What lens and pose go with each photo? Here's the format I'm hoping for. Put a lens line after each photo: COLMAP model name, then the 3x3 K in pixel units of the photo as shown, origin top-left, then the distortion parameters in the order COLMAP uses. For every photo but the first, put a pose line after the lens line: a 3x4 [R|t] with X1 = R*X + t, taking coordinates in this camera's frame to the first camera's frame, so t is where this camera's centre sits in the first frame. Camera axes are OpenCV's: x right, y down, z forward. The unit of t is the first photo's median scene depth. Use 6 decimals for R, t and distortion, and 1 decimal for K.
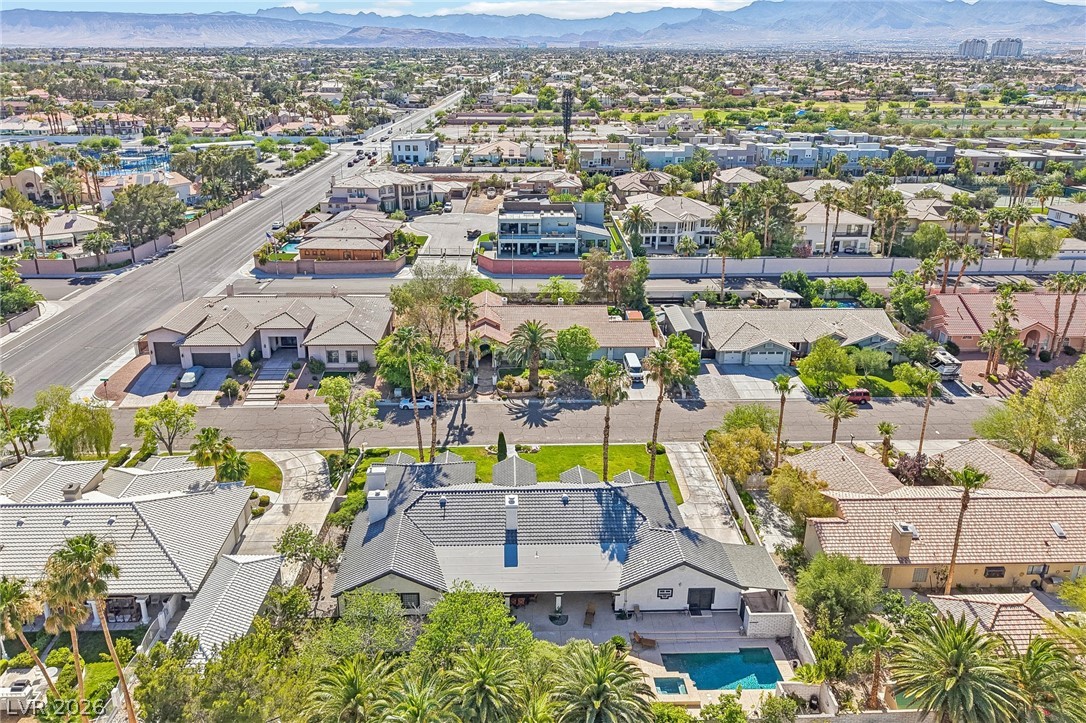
lens RADIAL K [[746.3, 0, 524.8], [0, 746.3, 320.8], [0, 0, 1]] dist [0.065534, -0.100770]
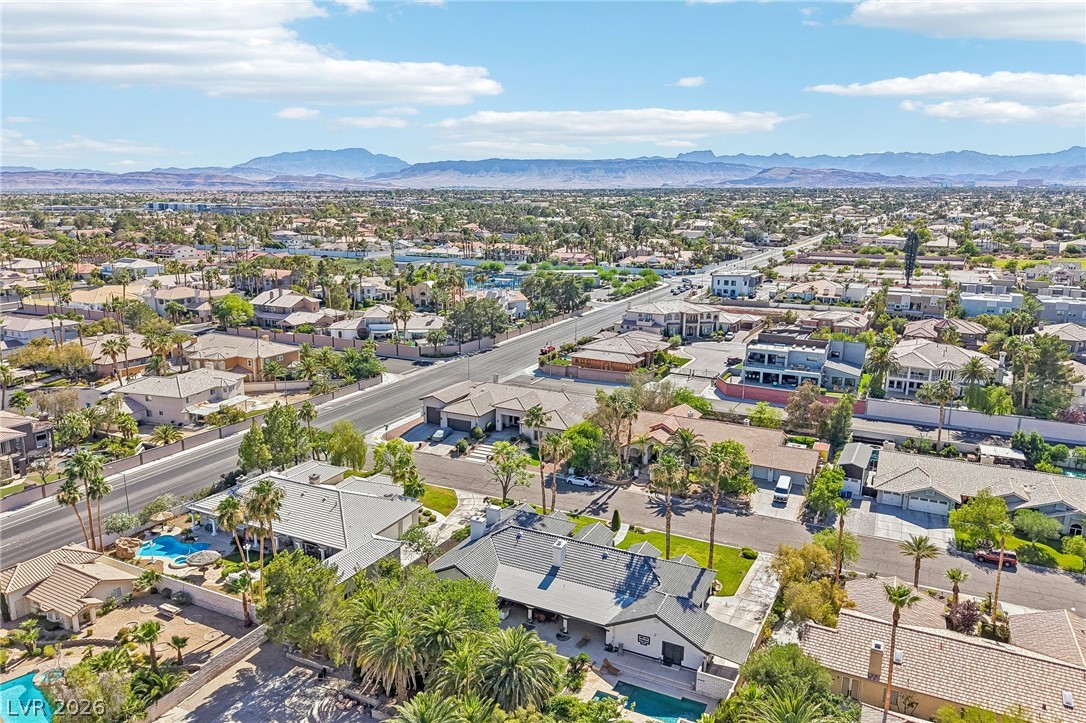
lens RADIAL K [[735.1, 0, 543.0], [0, 735.1, 361.5], [0, 0, 1]] dist [0.066873, -0.085807]
pose [[0.882160, 0.104216, -0.459274, 0.263059], [-0.157687, 0.984281, -0.079532, 0.018215], [0.443766, 0.142581, 0.884727, -0.098563]]
